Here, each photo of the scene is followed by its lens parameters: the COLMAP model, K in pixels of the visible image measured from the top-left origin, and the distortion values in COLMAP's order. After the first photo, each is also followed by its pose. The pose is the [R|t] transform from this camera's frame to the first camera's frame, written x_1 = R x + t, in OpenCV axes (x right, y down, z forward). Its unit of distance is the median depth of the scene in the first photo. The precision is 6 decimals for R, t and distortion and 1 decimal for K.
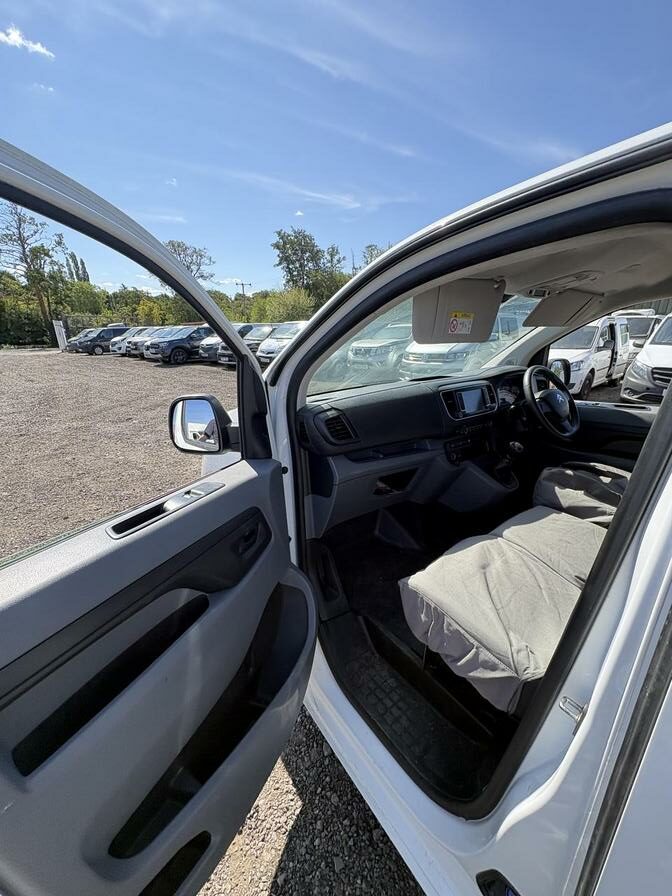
lens RADIAL K [[360.0, 0, 335.5], [0, 360.0, 448.7], [0, 0, 1]] dist [0.000909, 0.000473]
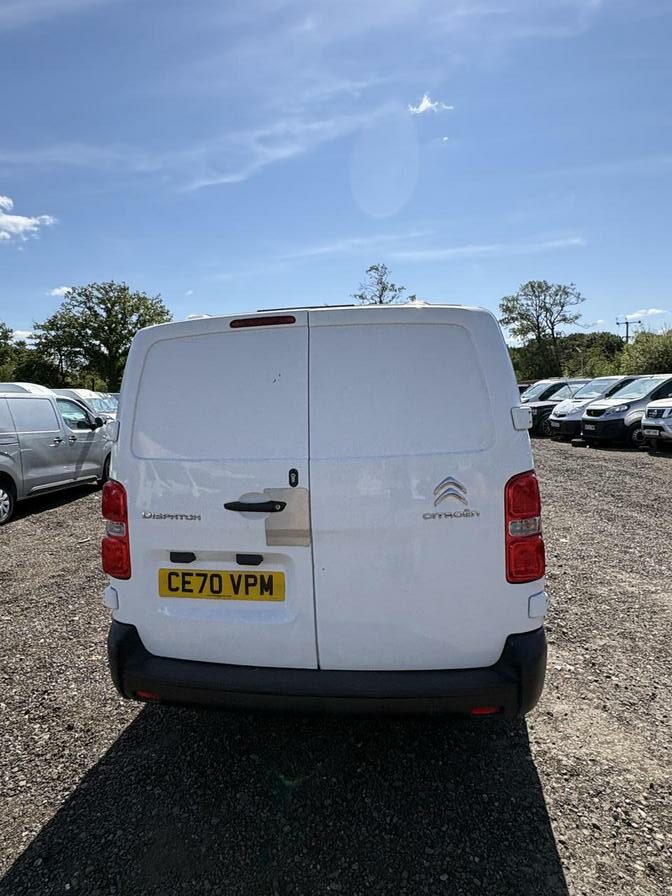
lens RADIAL K [[542.5, 0, 338.1], [0, 542.5, 451.0], [0, 0, 1]] dist [0.012041, -0.006901]
pose [[0.724111, 0.052203, -0.687705, 2.319516], [-0.190911, 0.973340, -0.127132, 0.487004], [0.662734, 0.223348, 0.714772, -1.459868]]
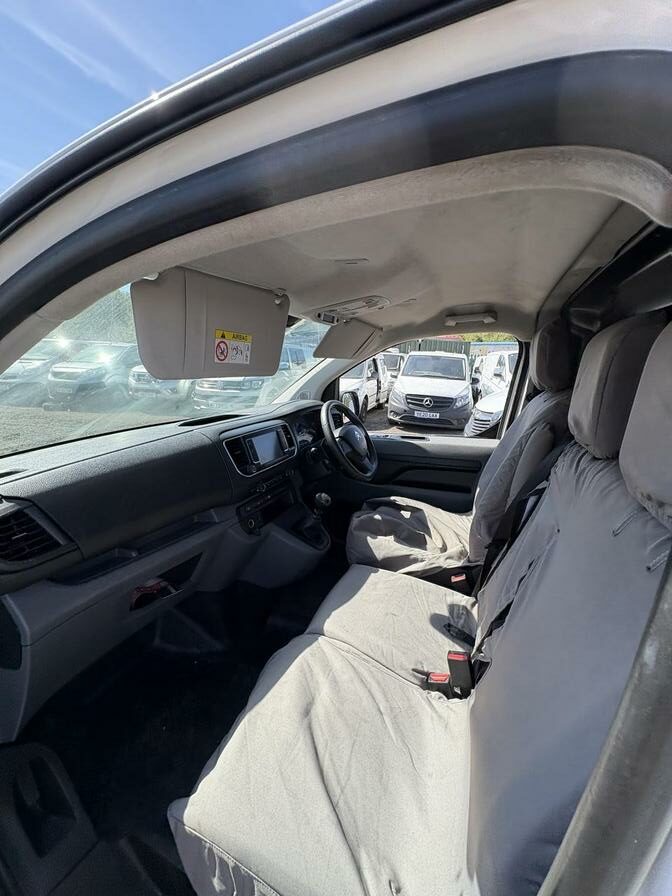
lens RADIAL K [[360.0, 0, 335.1], [0, 360.0, 450.9], [0, 0, 1]] dist [0.000909, 0.000473]
pose [[0.861650, -0.086411, 0.500092, 0.100880], [0.118027, 0.992499, -0.031864, -0.073083], [-0.493587, 0.086481, 0.865386, 0.218367]]
